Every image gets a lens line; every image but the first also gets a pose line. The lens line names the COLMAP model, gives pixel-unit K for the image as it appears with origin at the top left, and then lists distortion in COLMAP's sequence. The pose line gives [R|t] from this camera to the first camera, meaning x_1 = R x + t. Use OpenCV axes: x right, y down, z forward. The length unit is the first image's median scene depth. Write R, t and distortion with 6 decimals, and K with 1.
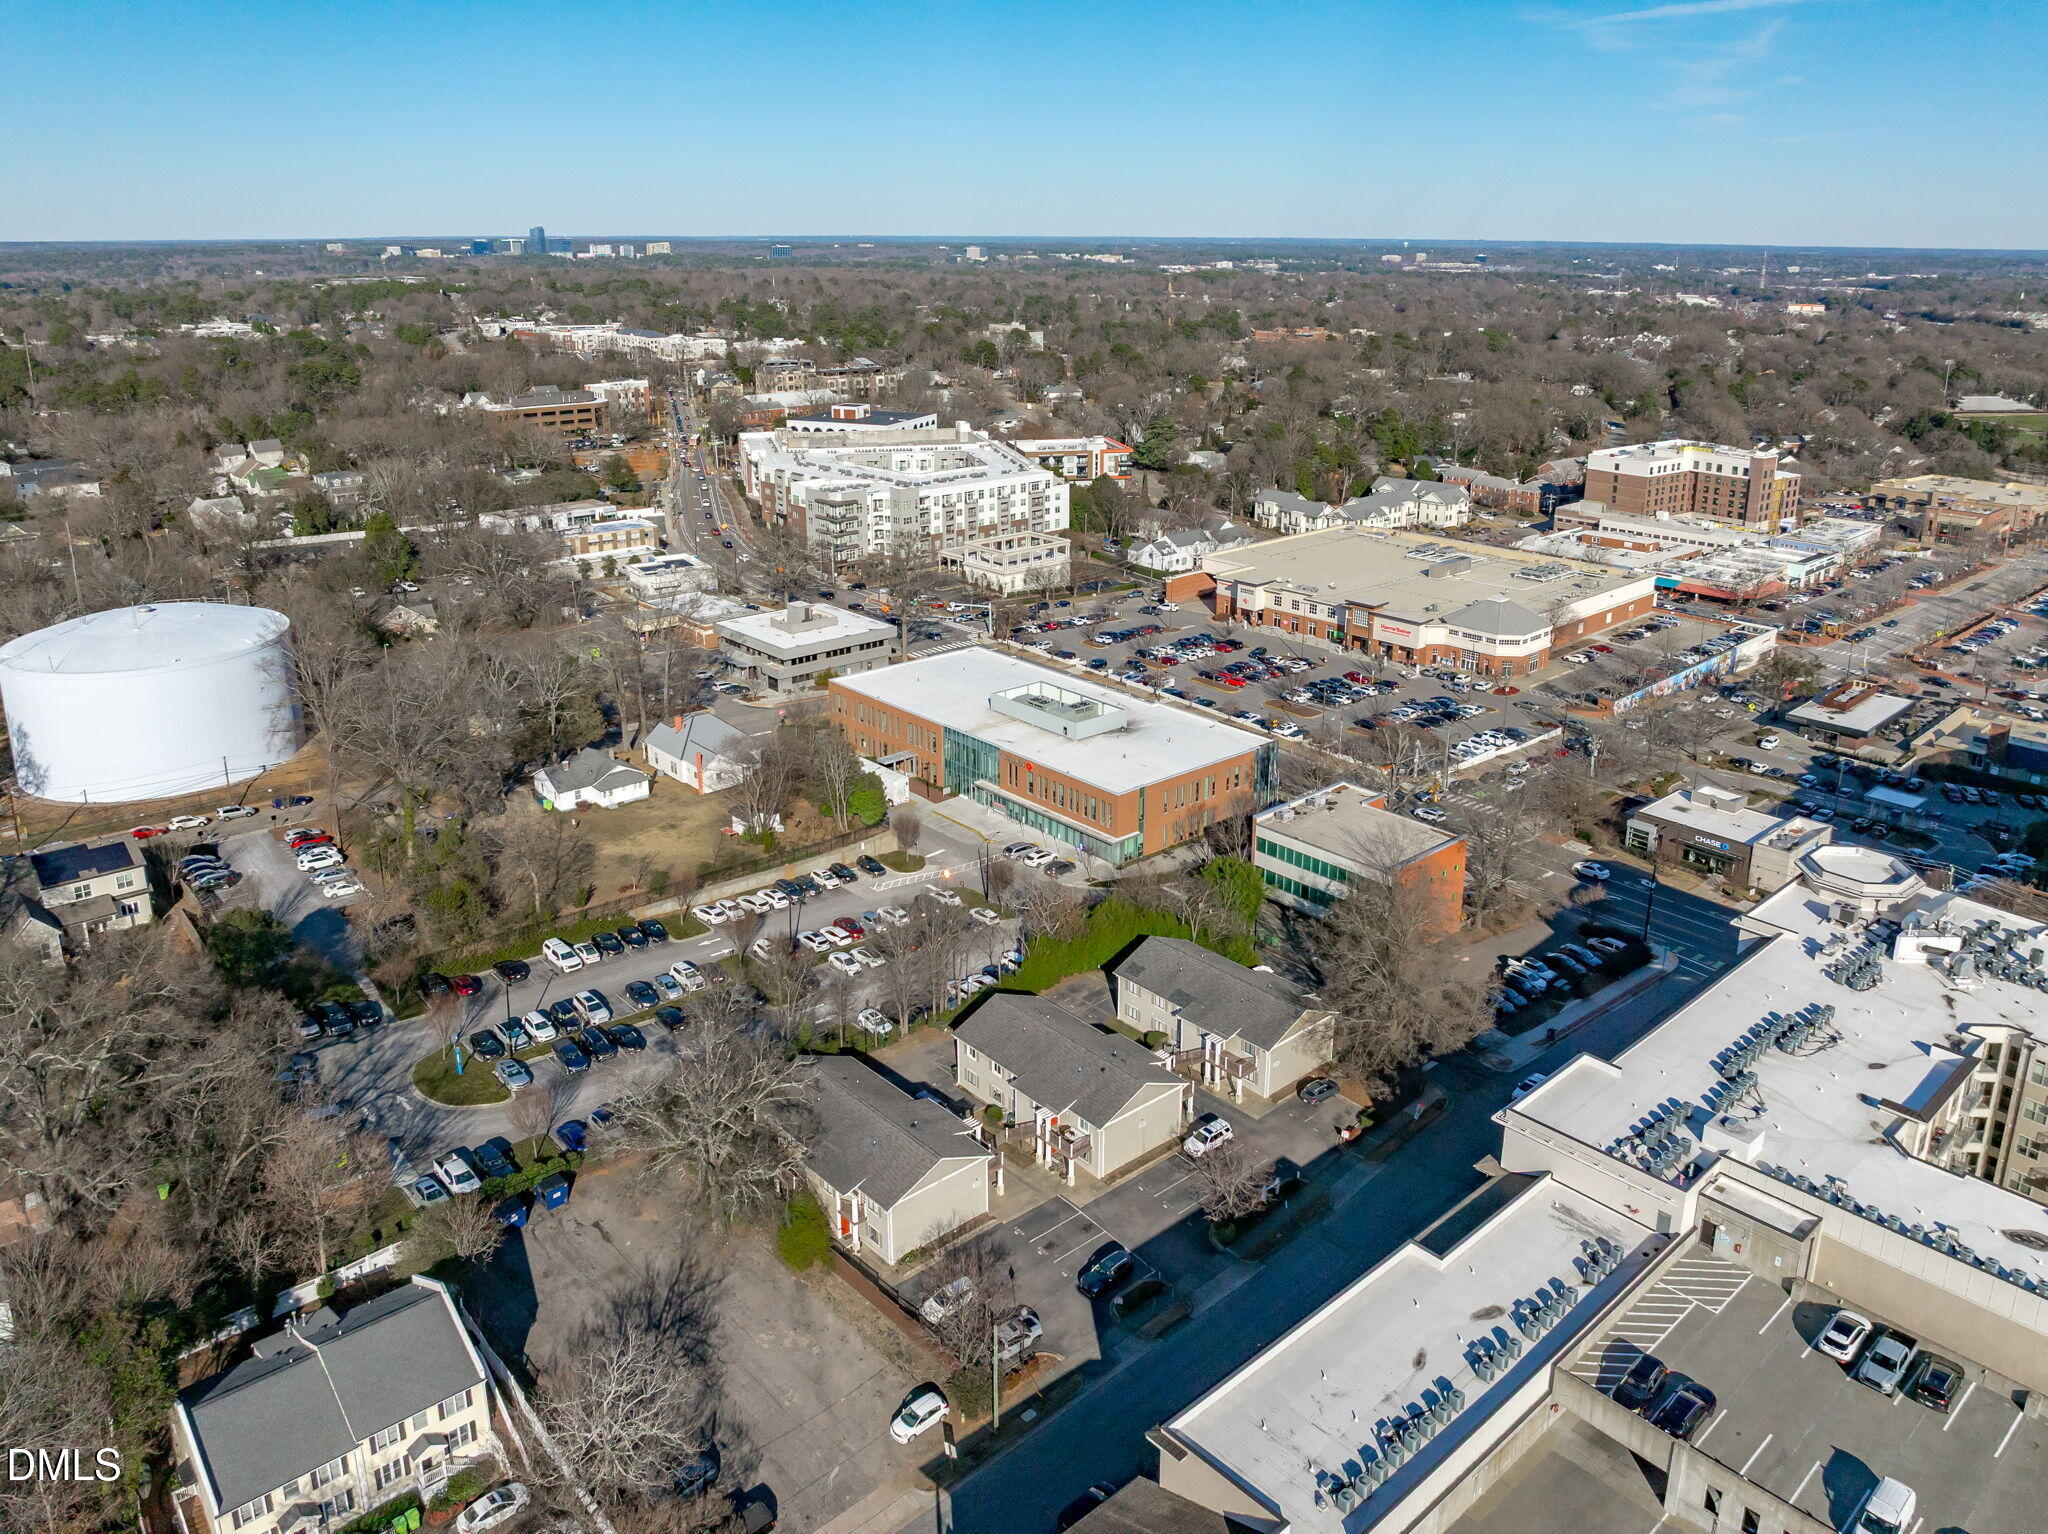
lens RADIAL K [[1463.5, 0, 1026.3], [0, 1463.5, 682.7], [0, 0, 1]] dist [-0.032426, -0.005141]
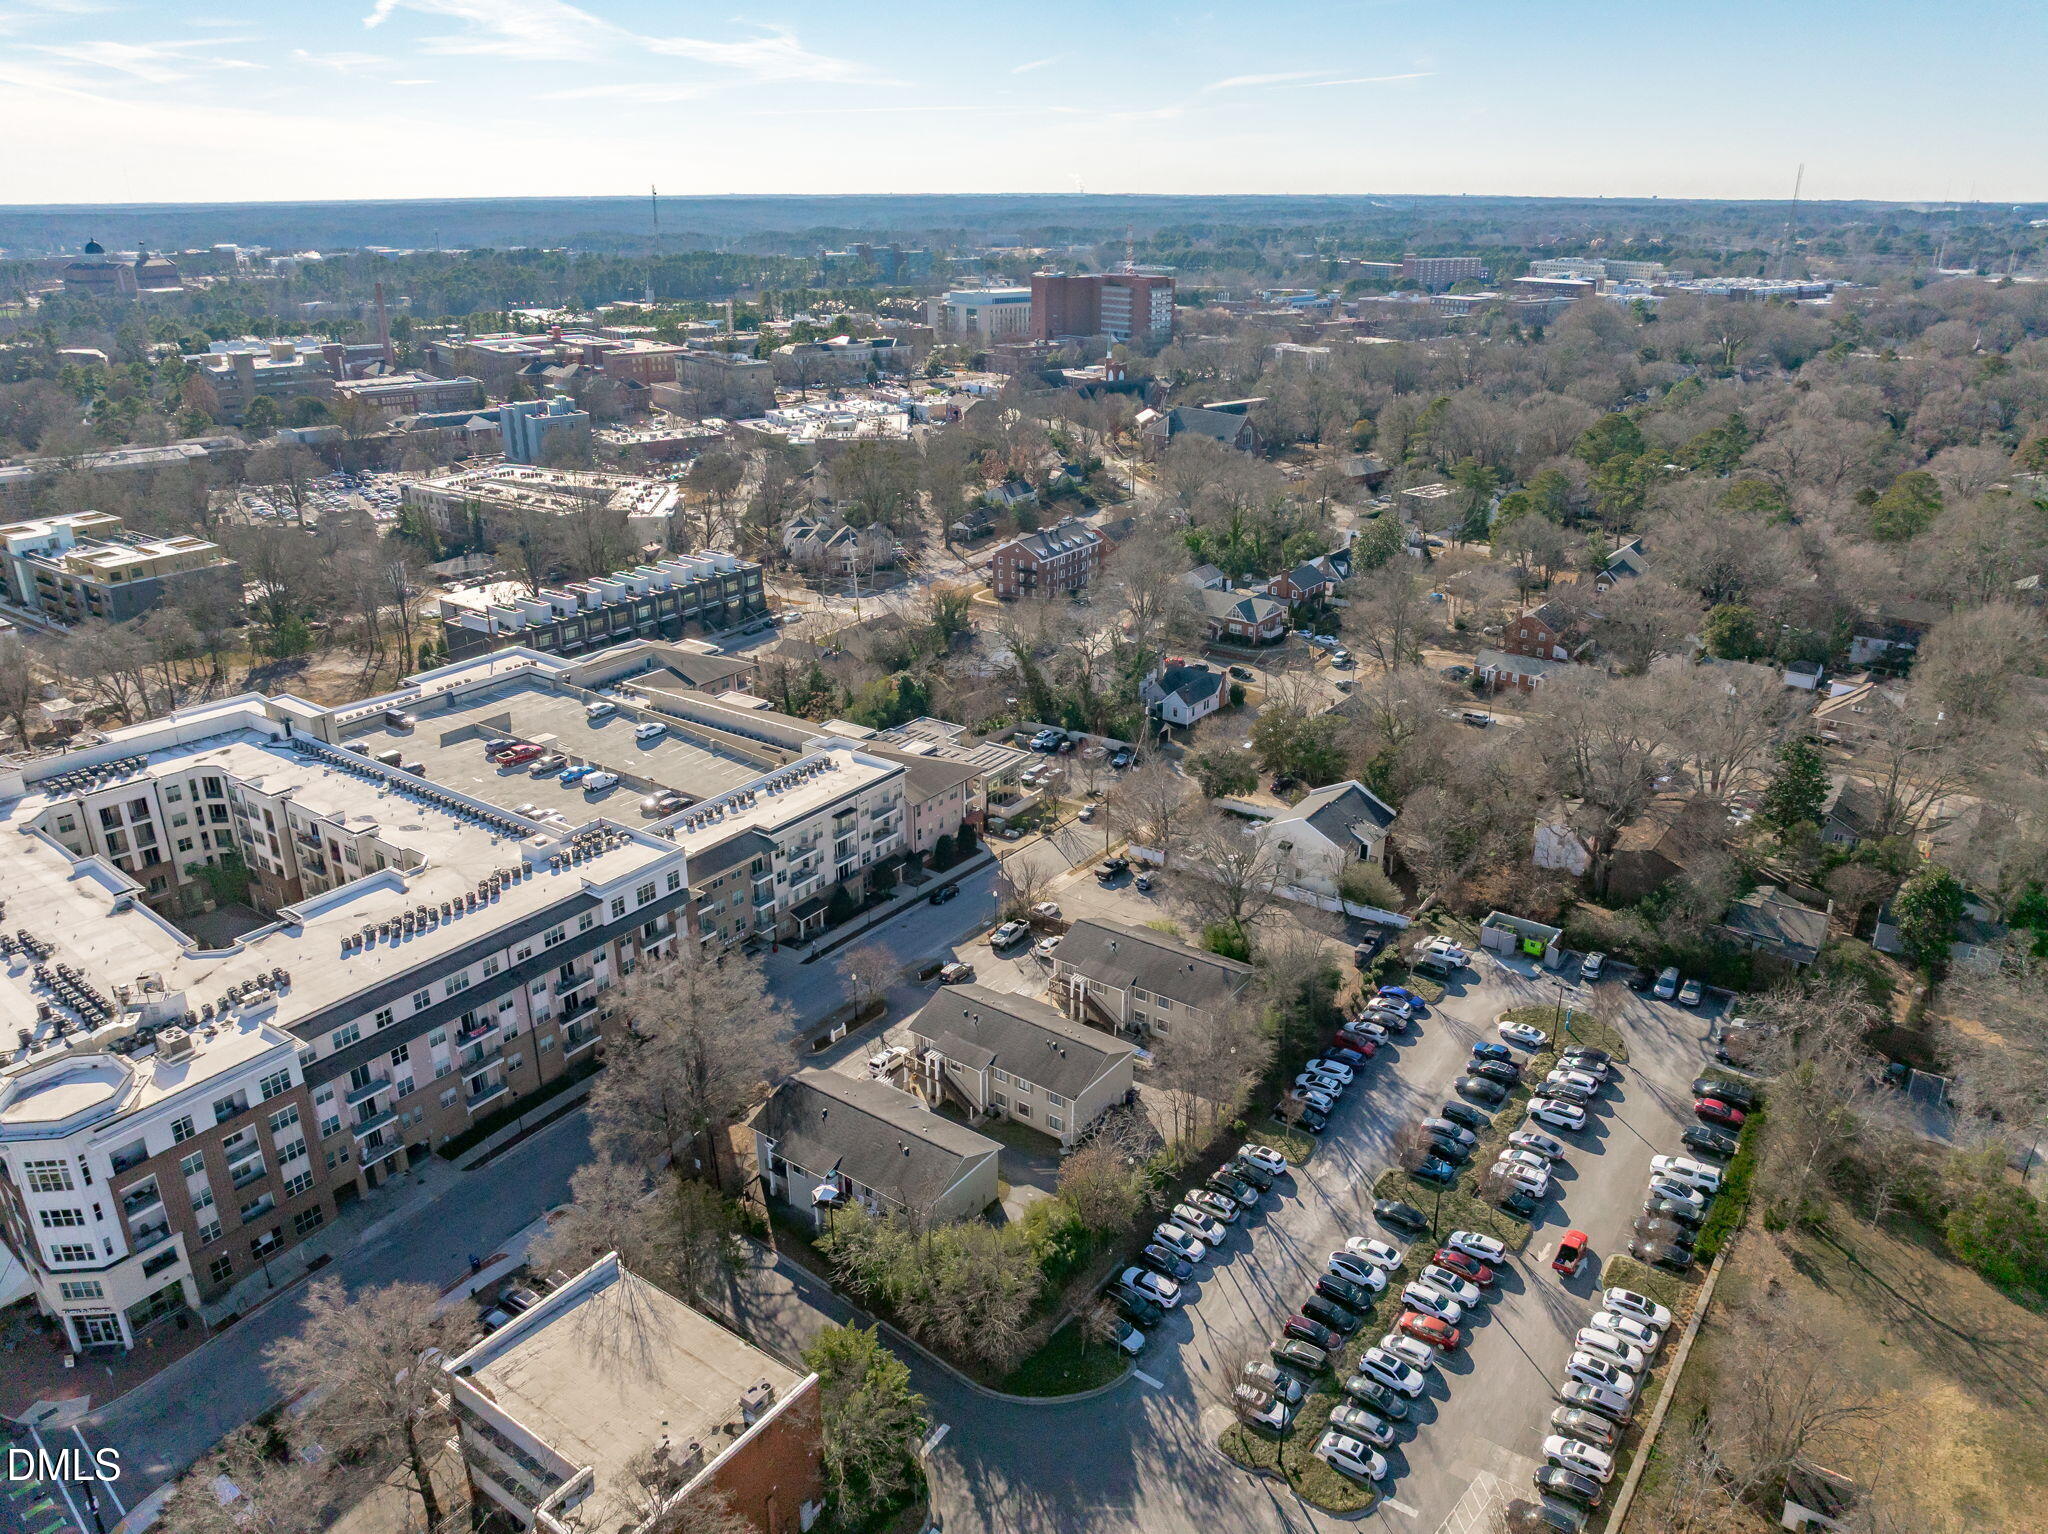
lens RADIAL K [[1435.9, 0, 1033.3], [0, 1435.9, 766.8], [0, 0, 1]] dist [-0.036400, -0.000652]
pose [[-0.976006, 0.074779, -0.204500, 0.134221], [-0.071066, 0.778353, 0.623792, -0.338719], [0.205820, 0.623358, -0.754363, 1.027577]]
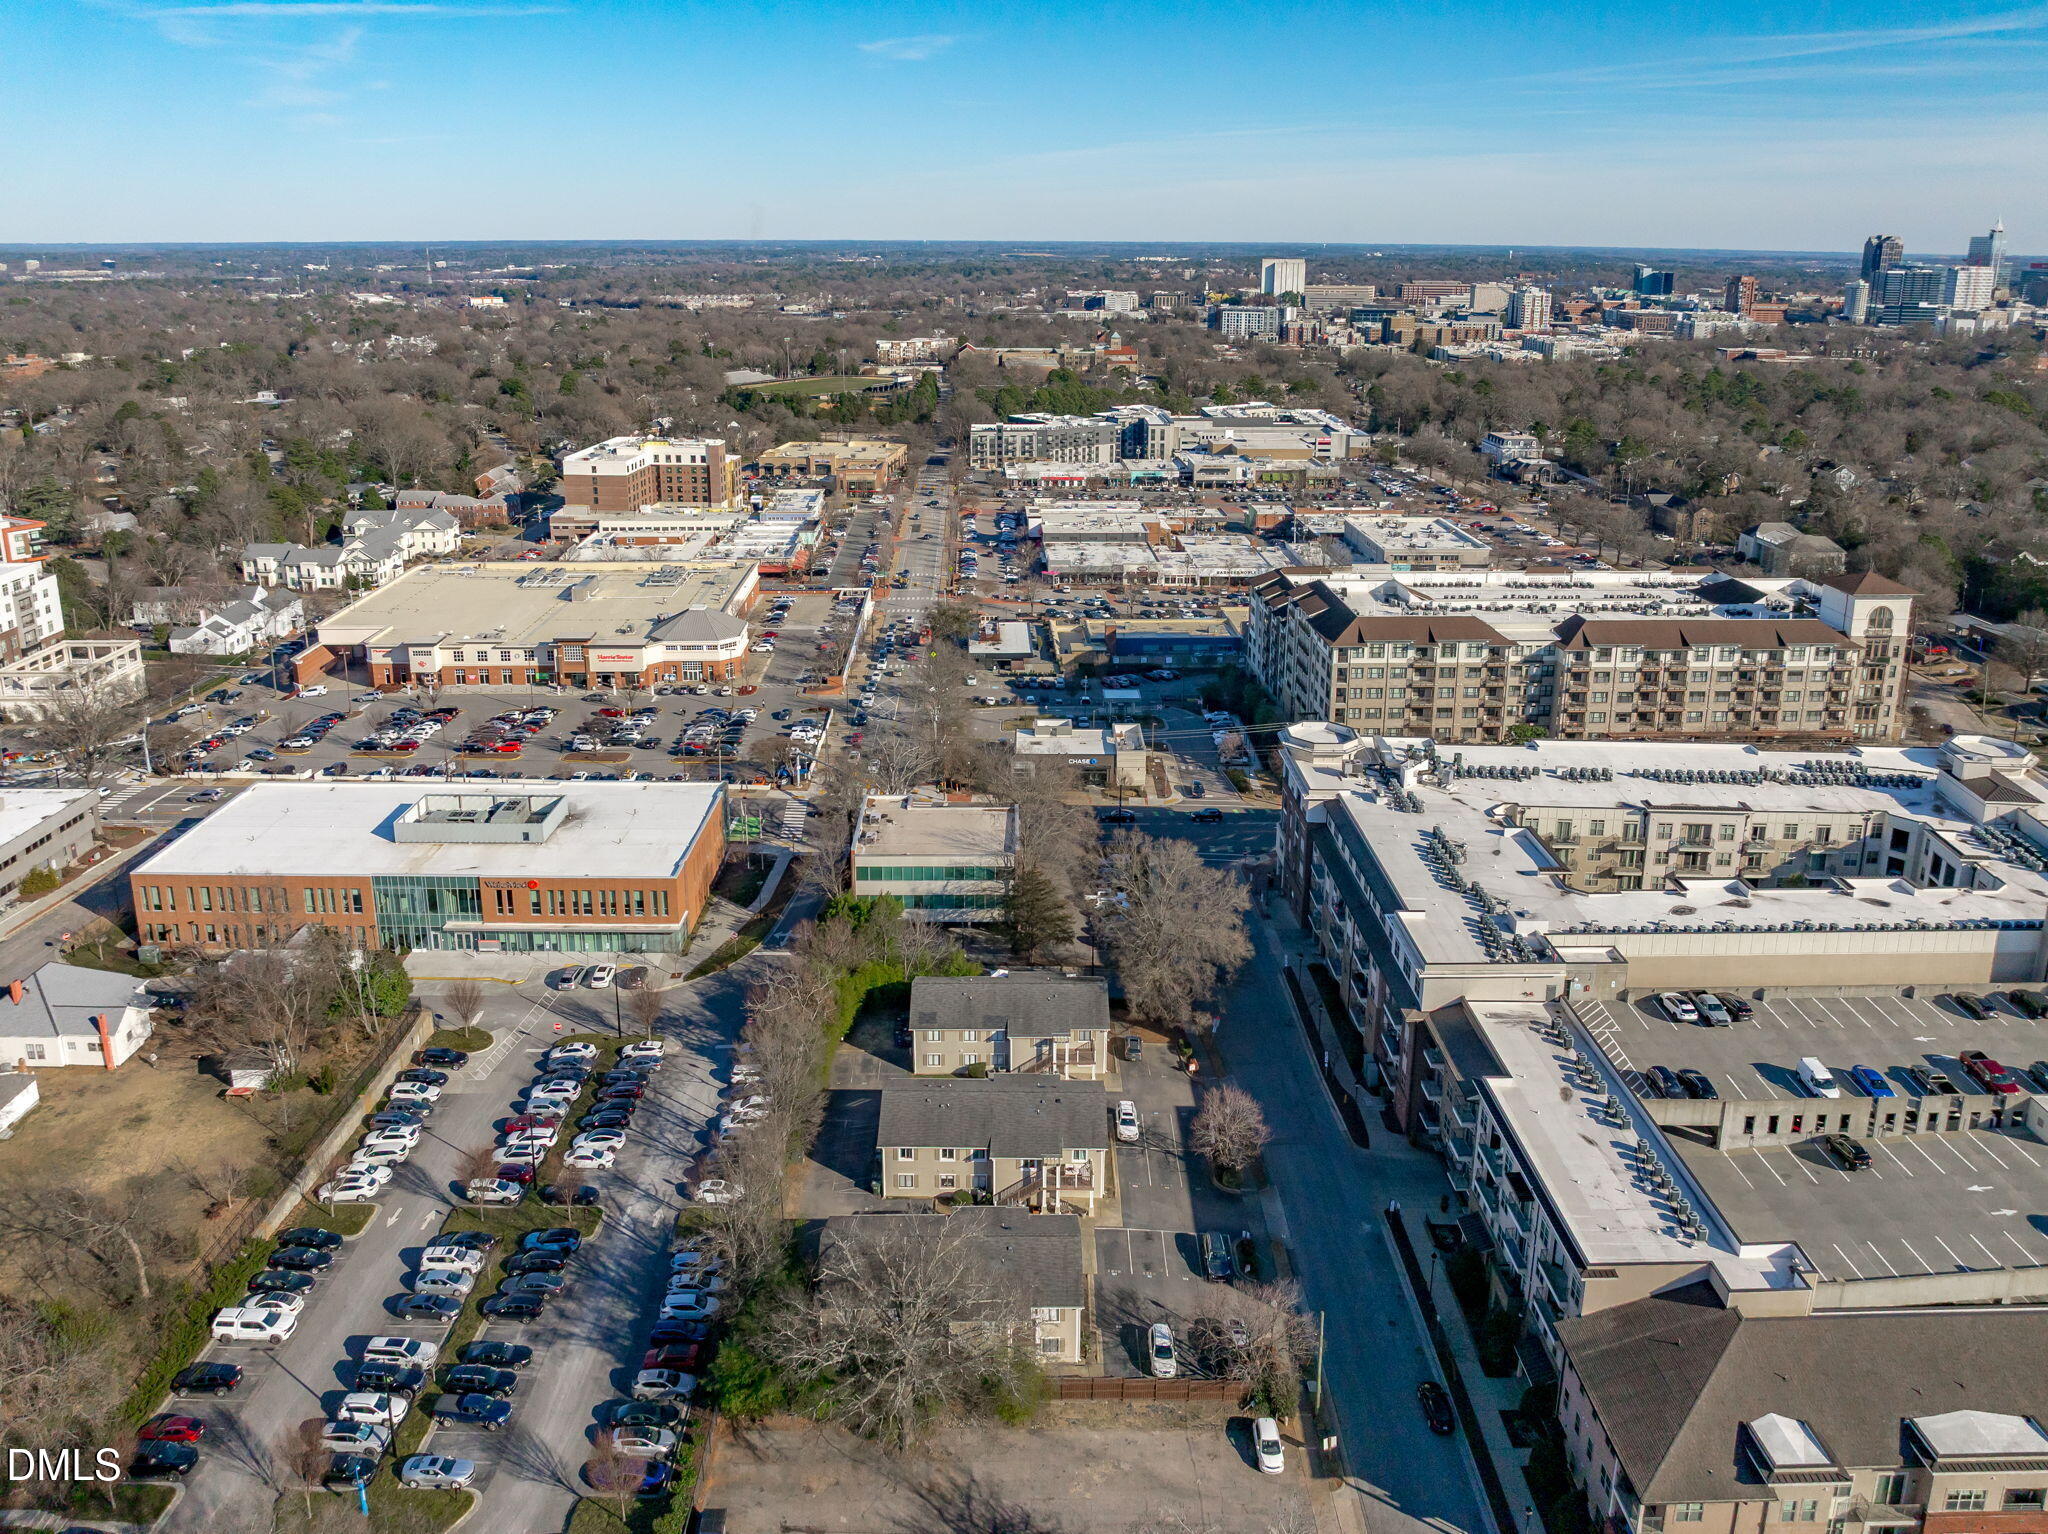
lens RADIAL K [[1463.5, 0, 1026.3], [0, 1463.5, 682.7], [0, 0, 1]] dist [-0.032426, -0.005141]
pose [[0.659243, -0.221523, 0.718559, -0.375209], [0.220353, 0.970580, 0.097055, -0.073574], [-0.718918, 0.094354, 0.688661, 0.167305]]
